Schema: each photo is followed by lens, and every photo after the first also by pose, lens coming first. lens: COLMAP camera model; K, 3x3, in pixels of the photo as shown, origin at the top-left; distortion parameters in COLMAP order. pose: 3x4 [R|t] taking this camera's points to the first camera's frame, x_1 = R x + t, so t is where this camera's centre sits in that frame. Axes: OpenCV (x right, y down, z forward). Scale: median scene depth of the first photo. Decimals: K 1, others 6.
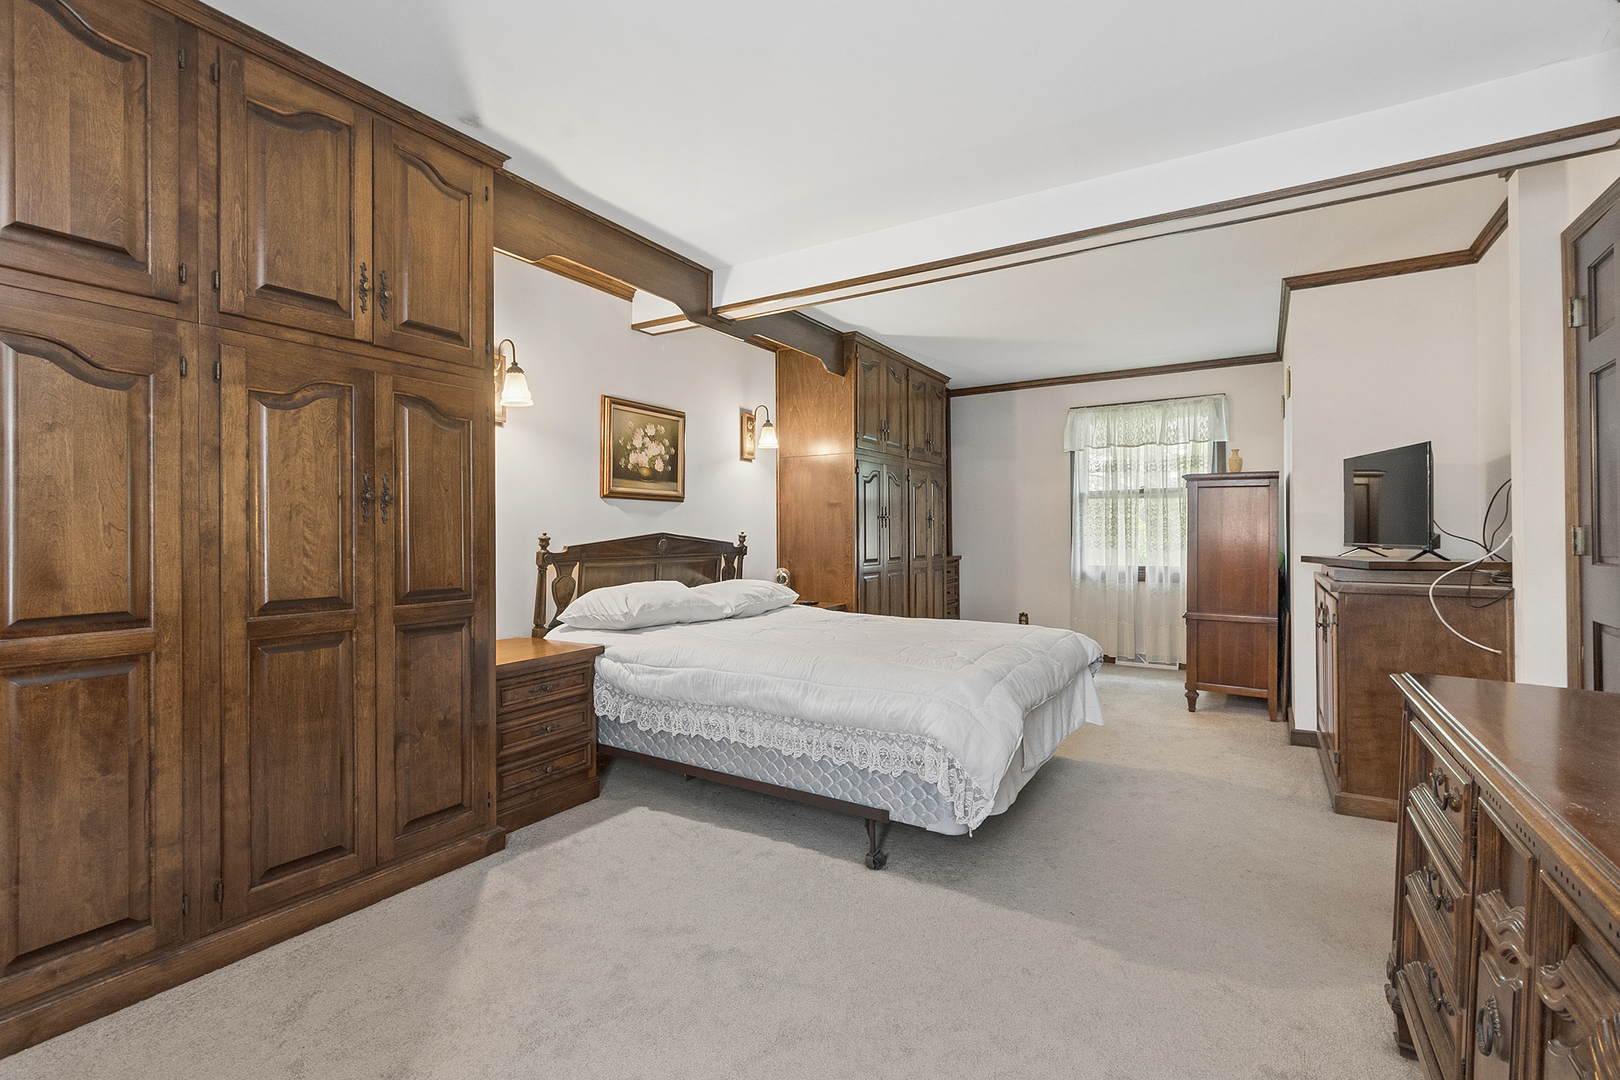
lens RADIAL K [[726.0, 0, 806.4], [0, 726.0, 536.9], [0, 0, 1]] dist [-0.002004, 0.000420]
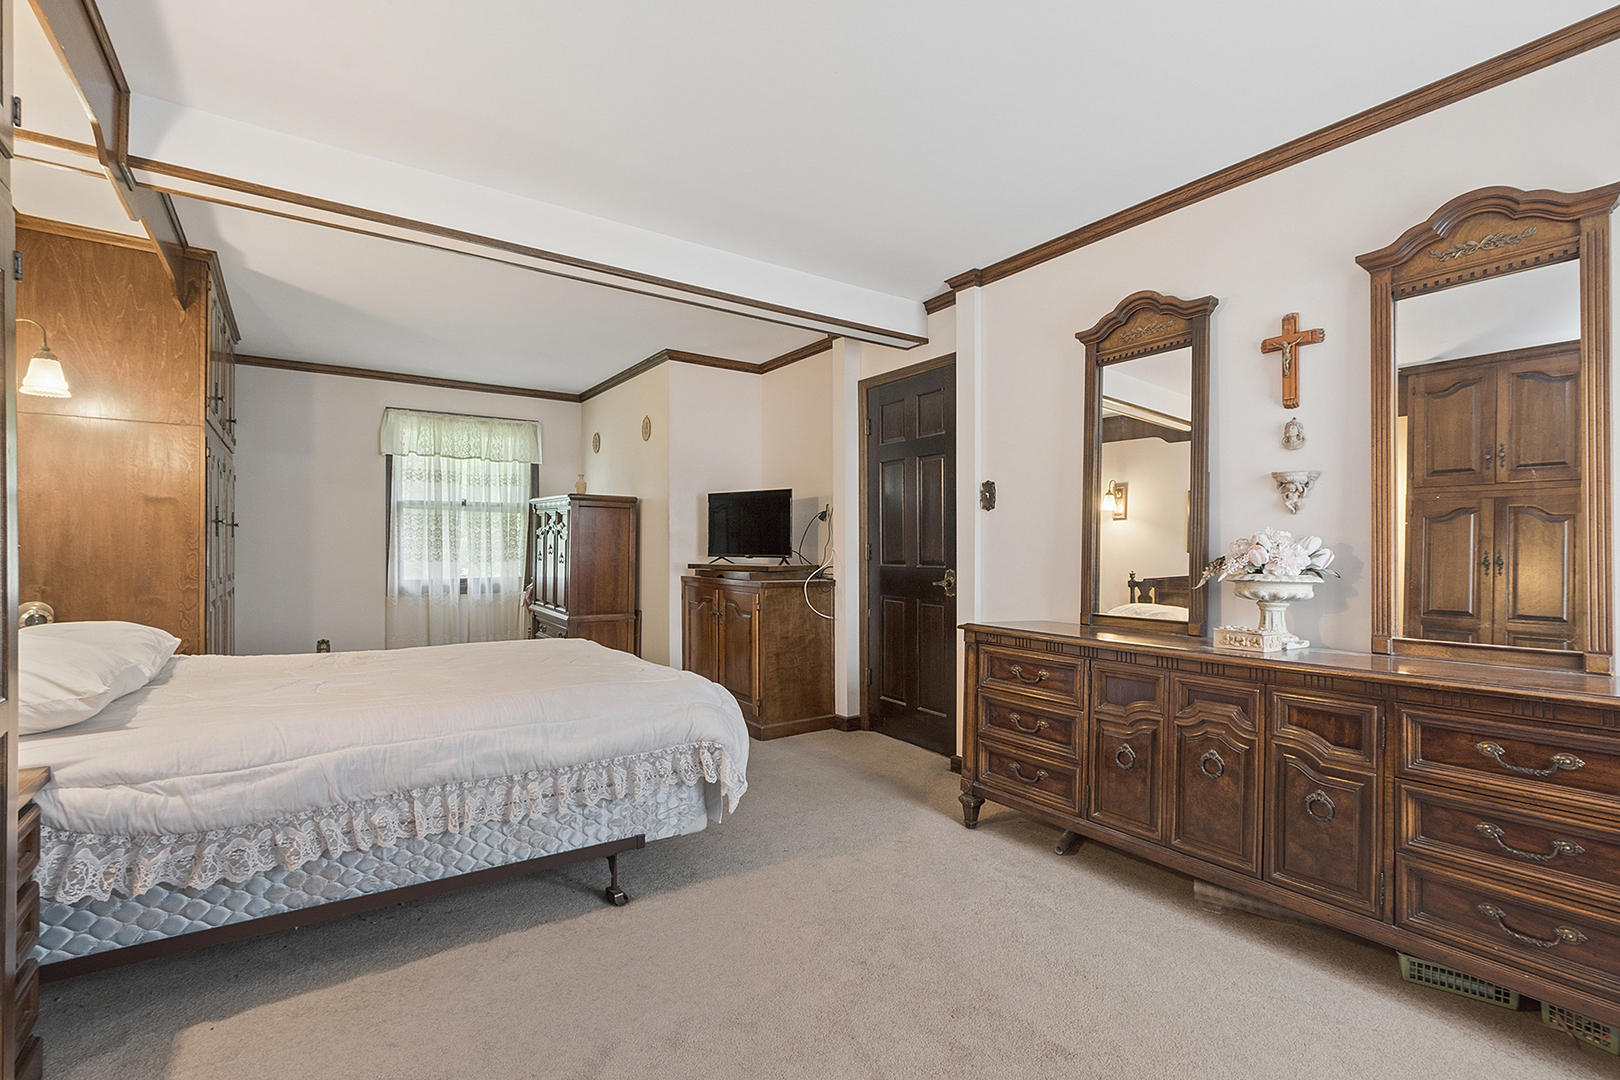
lens RADIAL K [[726.0, 0, 803.2], [0, 726.0, 552.3], [0, 0, 1]] dist [-0.002004, 0.000420]
pose [[0.400456, -0.001346, 0.916315, -0.278105], [-0.003182, 0.999991, 0.002859, -0.000118], [-0.916310, -0.004061, 0.400448, 0.171306]]
